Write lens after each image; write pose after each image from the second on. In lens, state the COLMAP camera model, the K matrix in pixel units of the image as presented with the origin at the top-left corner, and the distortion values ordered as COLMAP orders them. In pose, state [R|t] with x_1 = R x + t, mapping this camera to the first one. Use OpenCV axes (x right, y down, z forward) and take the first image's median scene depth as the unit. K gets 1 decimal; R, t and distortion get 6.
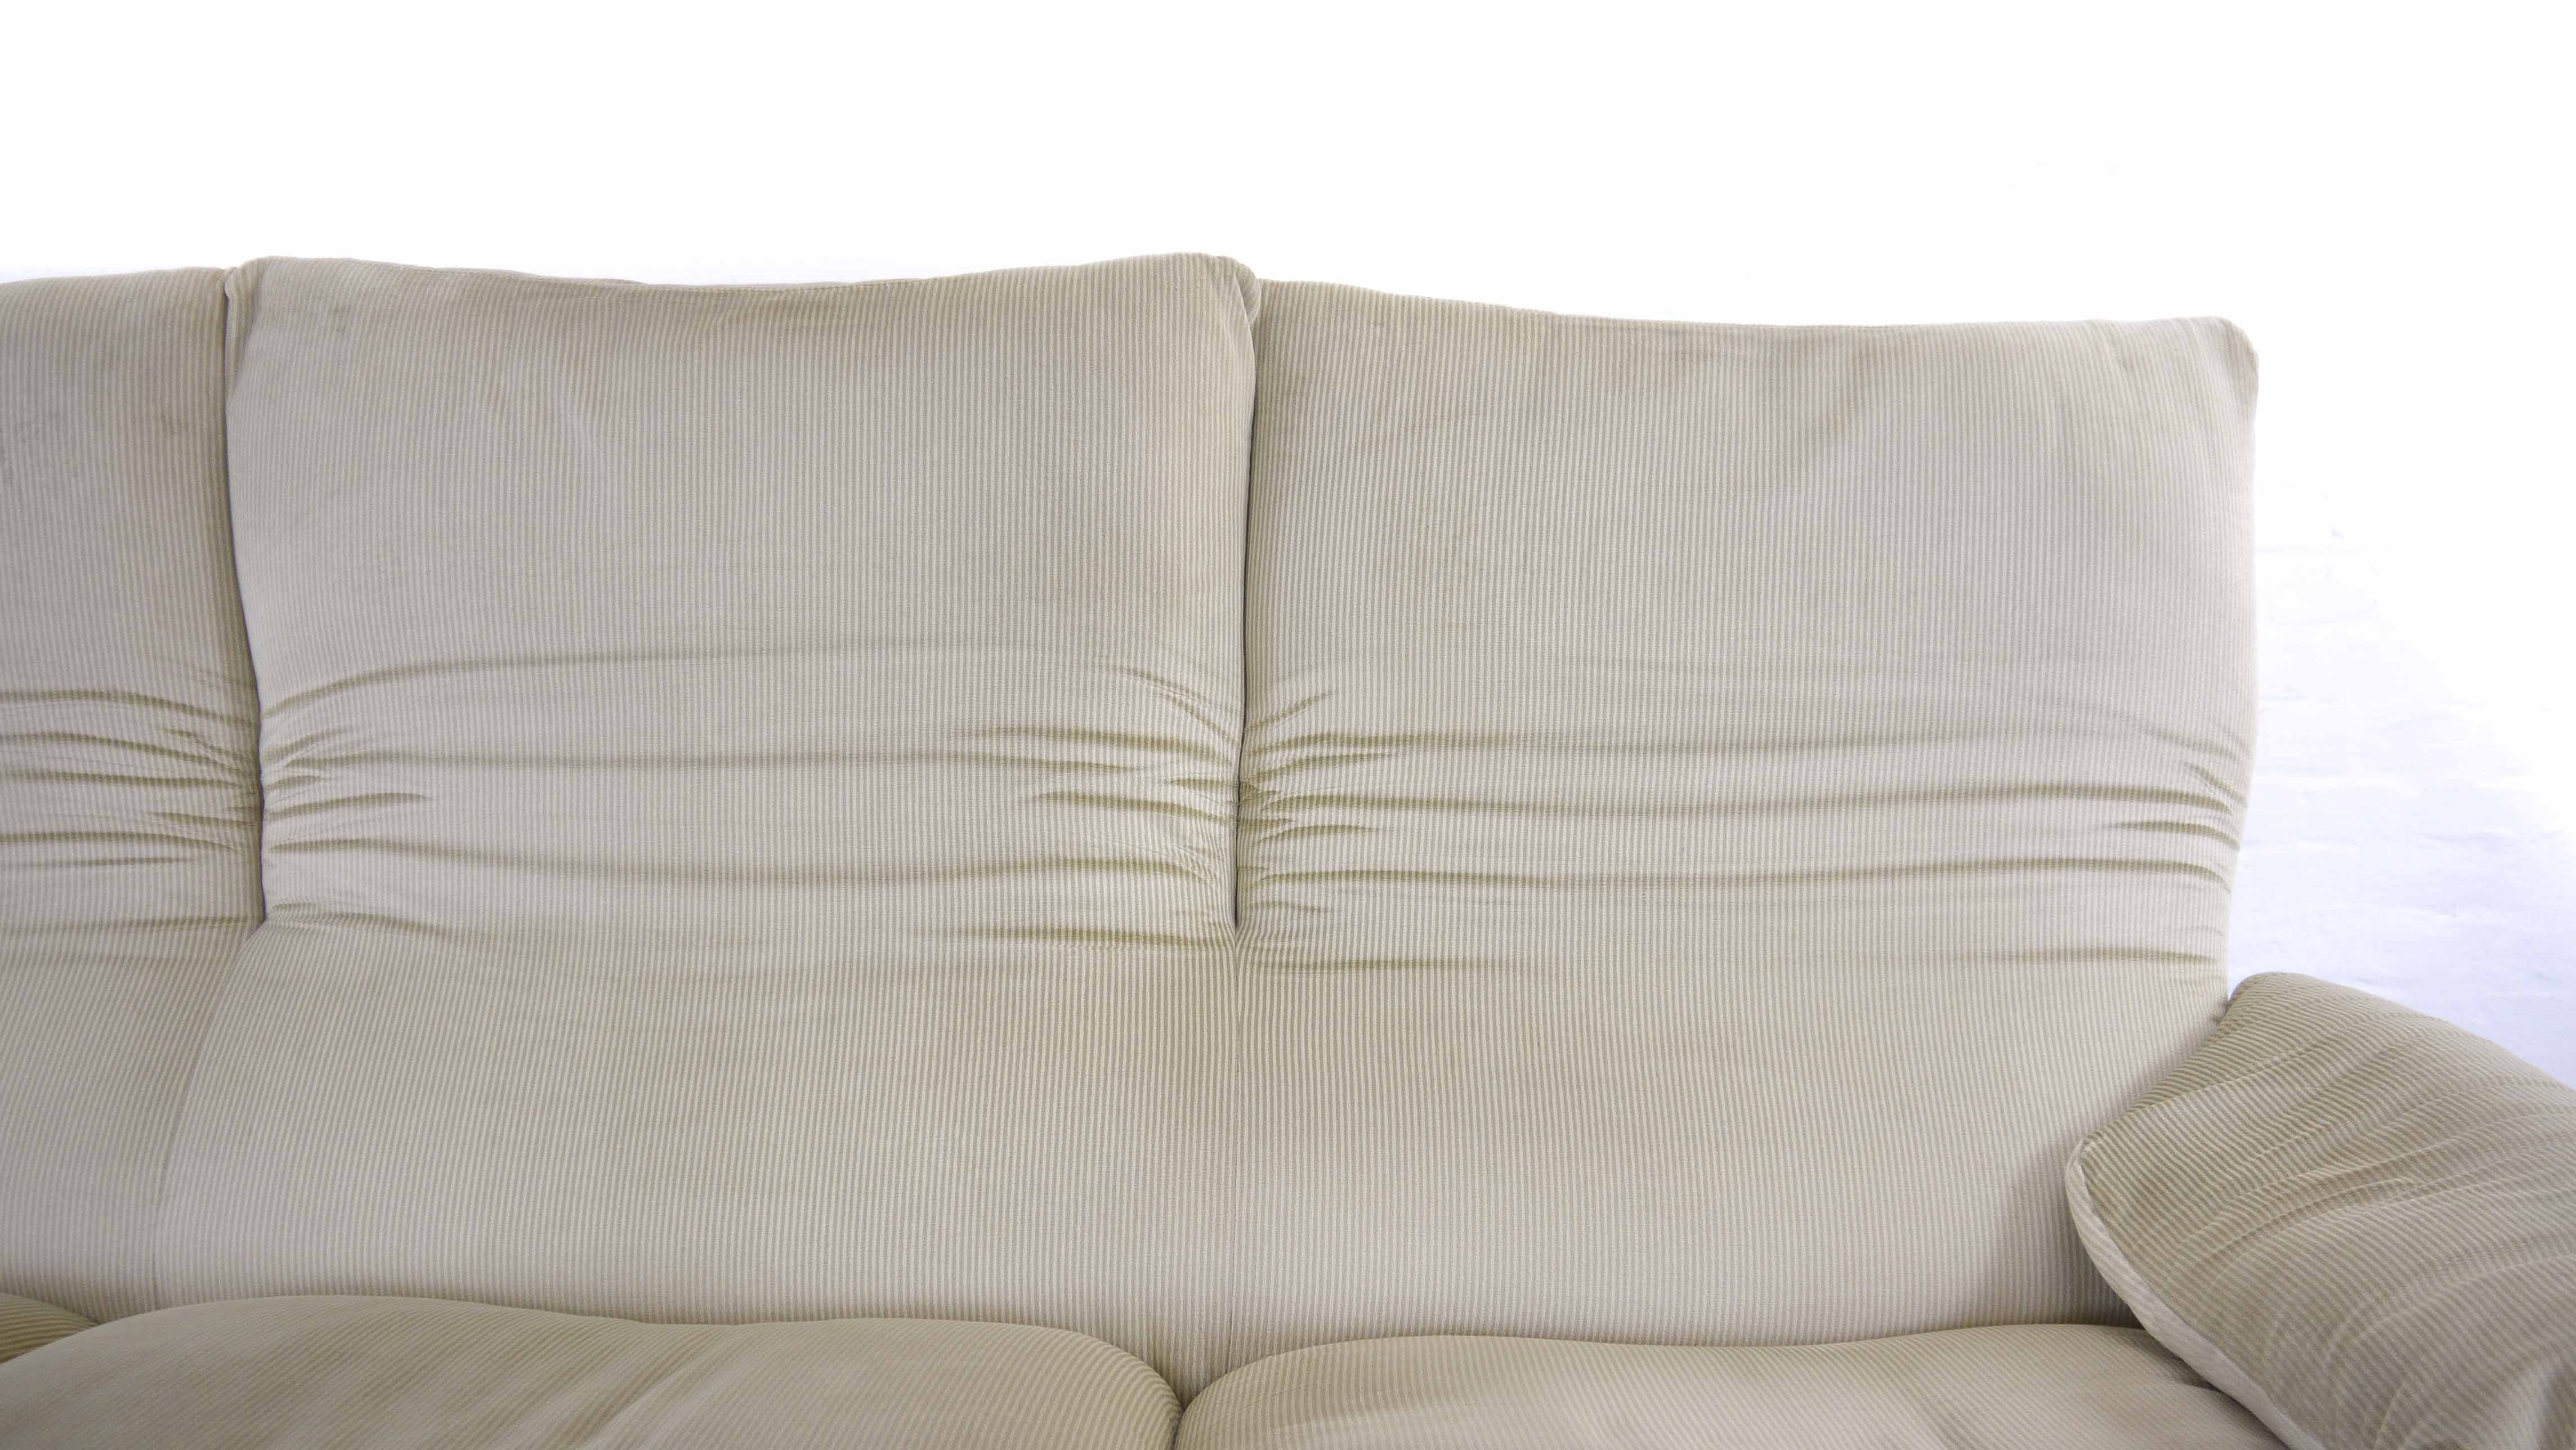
lens RADIAL K [[2124.6, 0, 1304.7], [0, 2124.6, 719.1], [0, 0, 1]] dist [-0.058782, 0.037084]
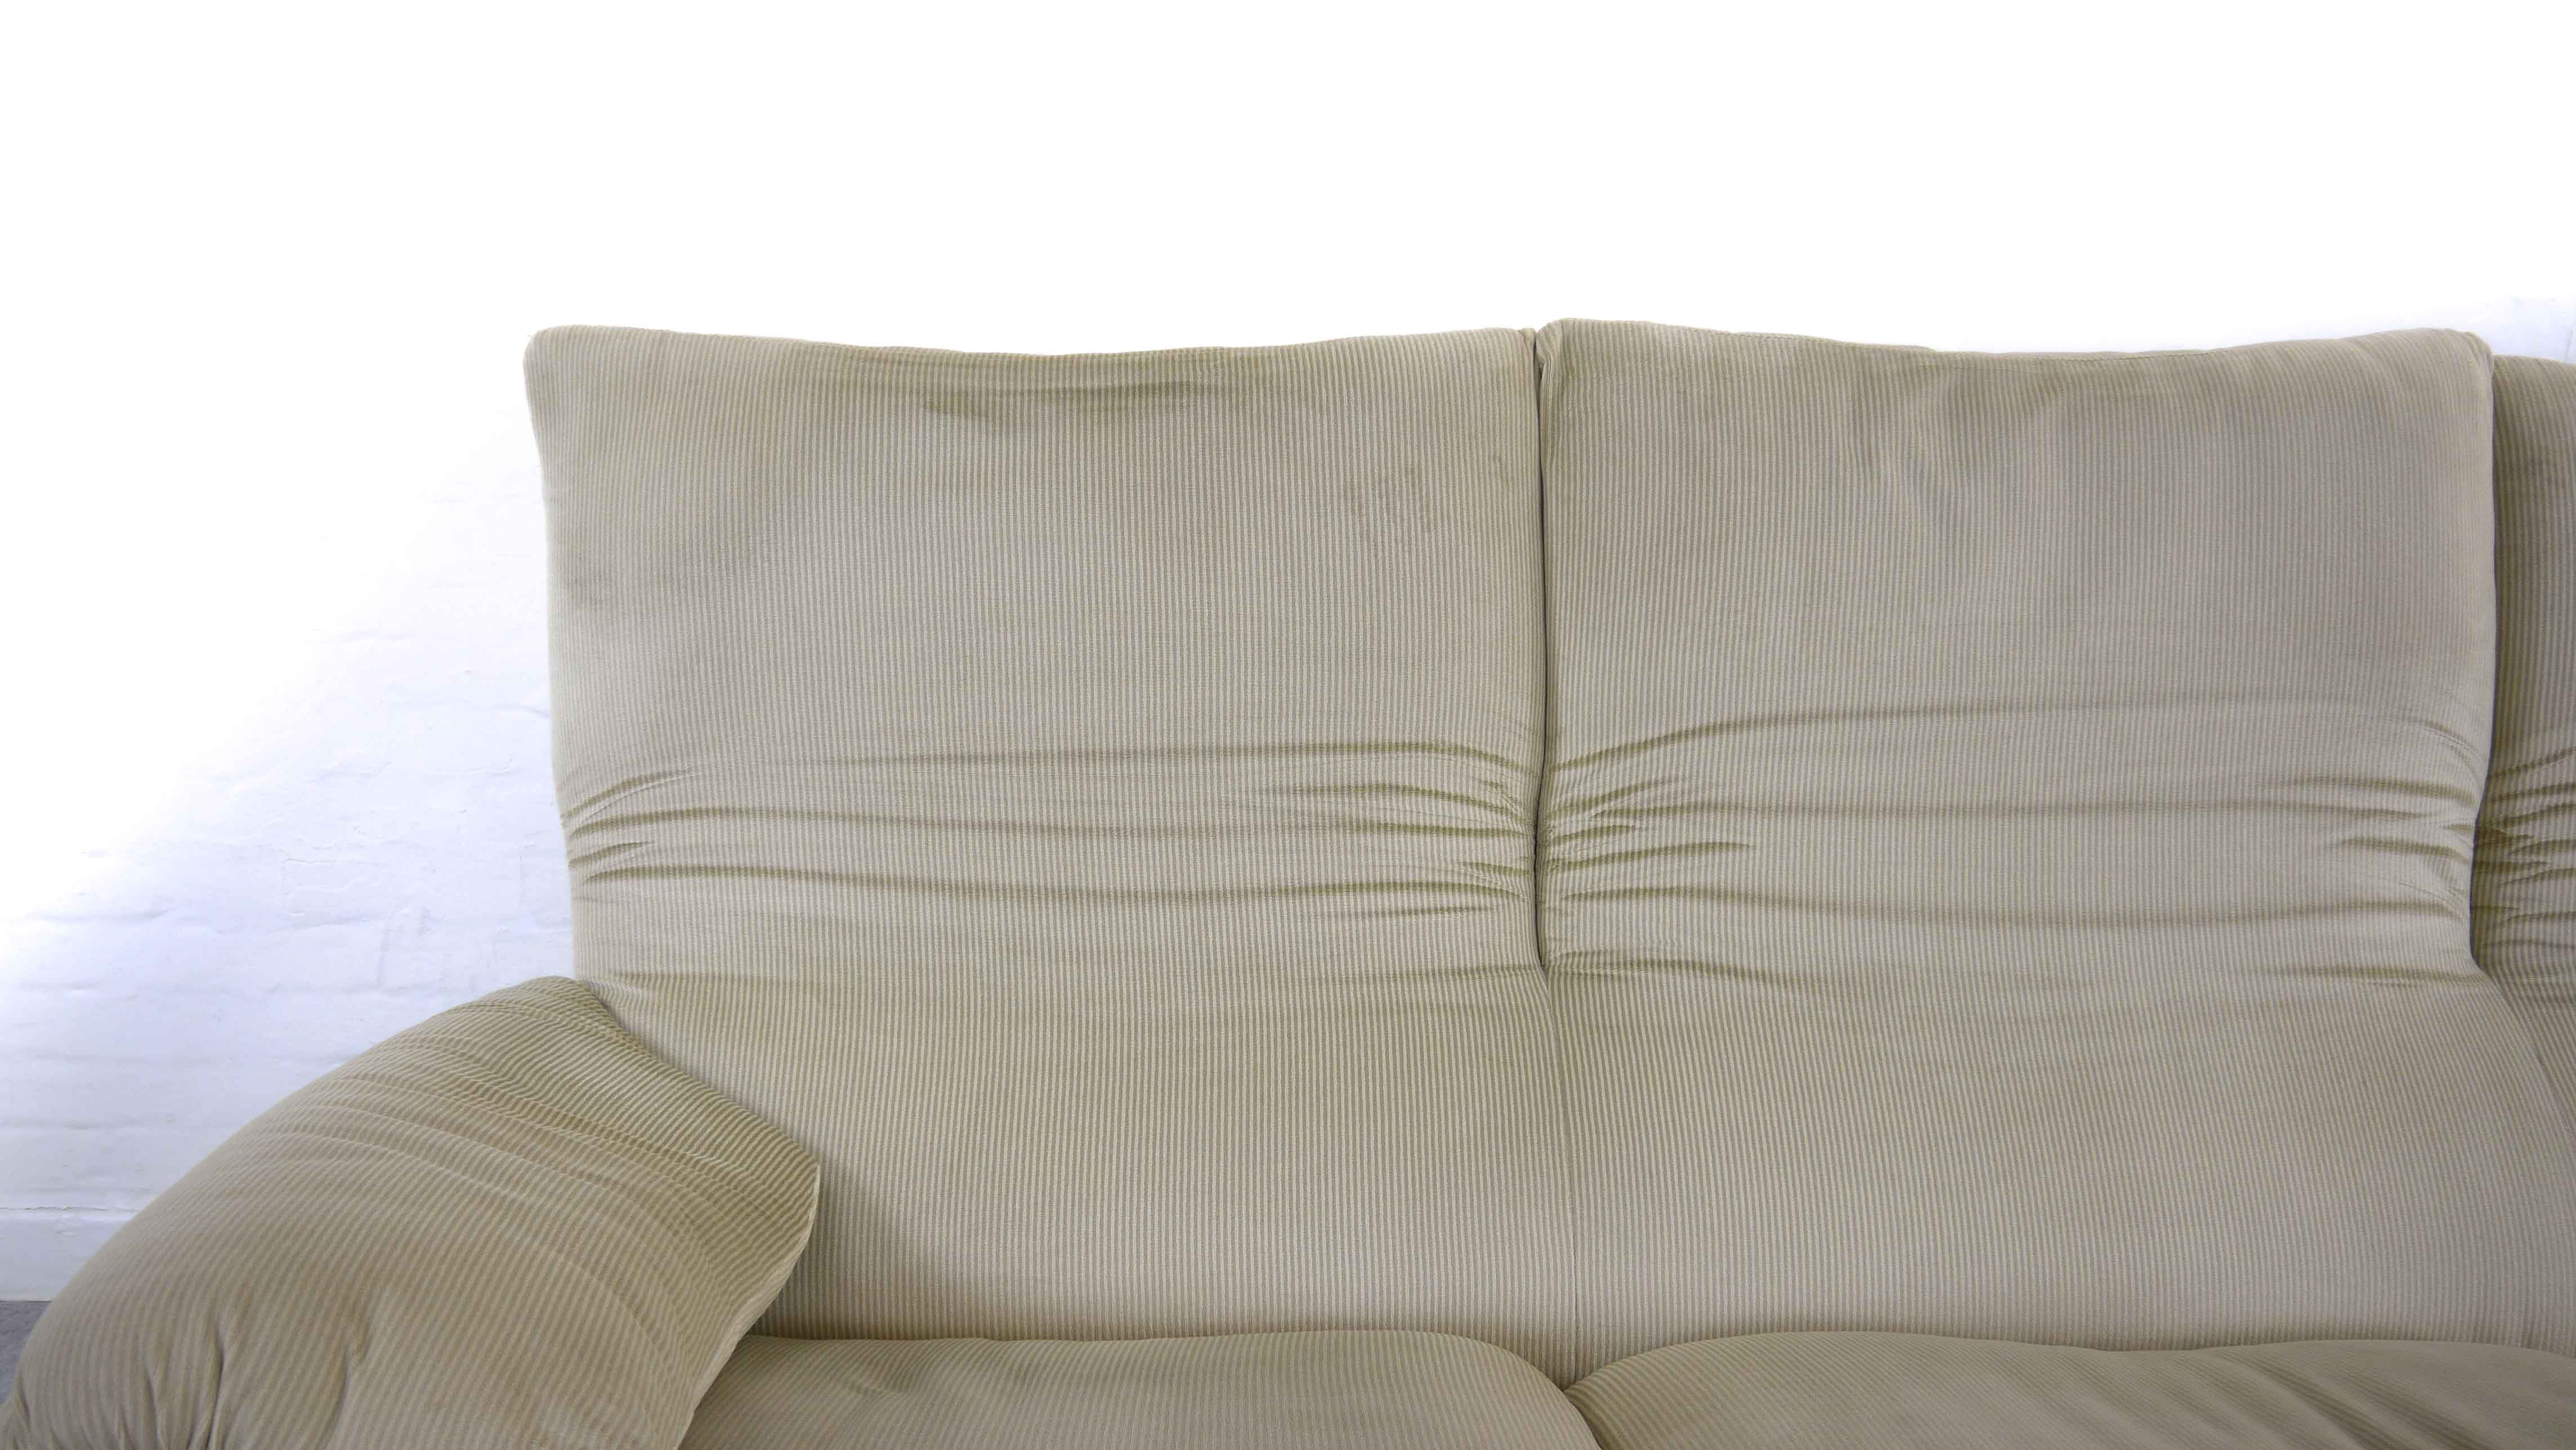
lens RADIAL K [[2124.6, 0, 1305.4], [0, 2124.6, 670.2], [0, 0, 1]] dist [-0.058782, 0.037084]
pose [[0.999555, 0.001295, 0.029807, -0.665434], [-0.000093, 0.999188, -0.040287, -0.006811], [-0.029835, 0.040266, 0.998743, -0.029337]]
